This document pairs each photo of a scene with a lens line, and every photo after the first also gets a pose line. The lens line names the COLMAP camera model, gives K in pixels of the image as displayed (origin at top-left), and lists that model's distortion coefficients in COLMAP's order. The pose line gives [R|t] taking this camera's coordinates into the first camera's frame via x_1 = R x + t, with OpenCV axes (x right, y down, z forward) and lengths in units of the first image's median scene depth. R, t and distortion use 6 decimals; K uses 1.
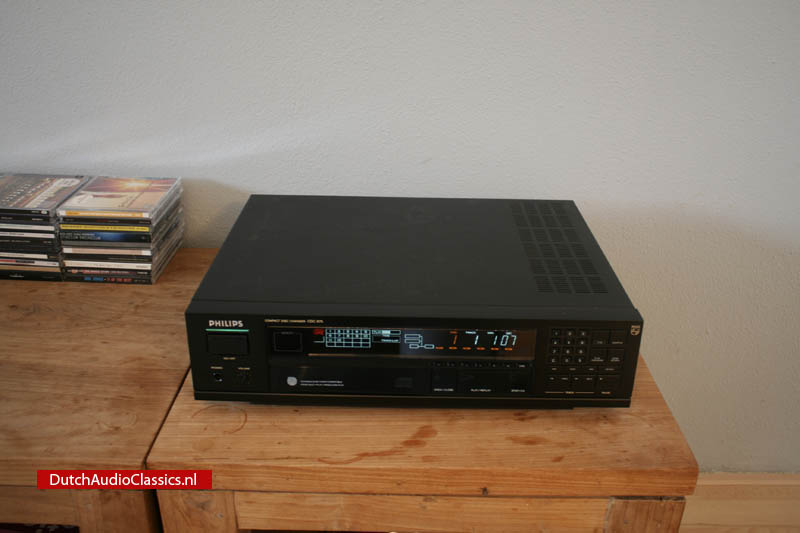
lens RADIAL K [[780.3, 0, 402.6], [0, 780.3, 263.6], [0, 0, 1]] dist [-0.088157, 0.000000]
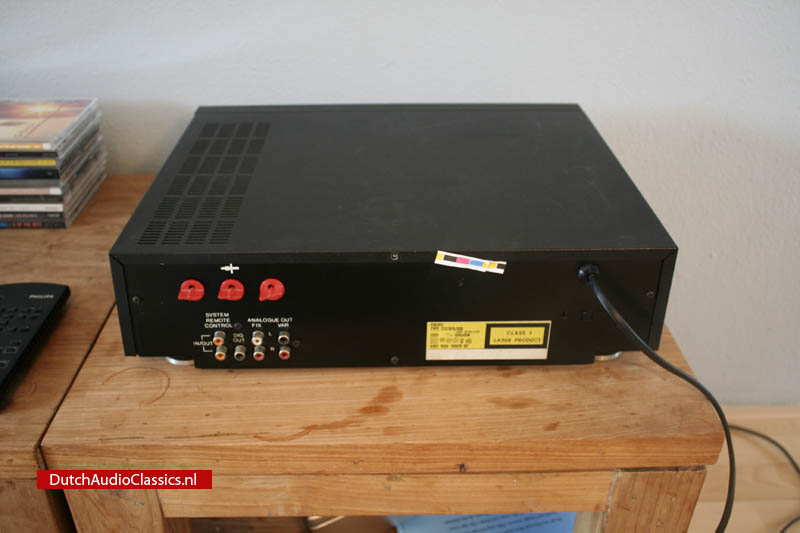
lens RADIAL K [[780.3, 0, 400.7], [0, 780.3, 270.6], [0, 0, 1]] dist [-0.088157, 0.000000]
pose [[0.999486, -0.026286, 0.018349, 0.031547], [0.024105, 0.993602, 0.110333, -0.002300], [-0.021132, -0.109834, 0.993725, 0.209787]]
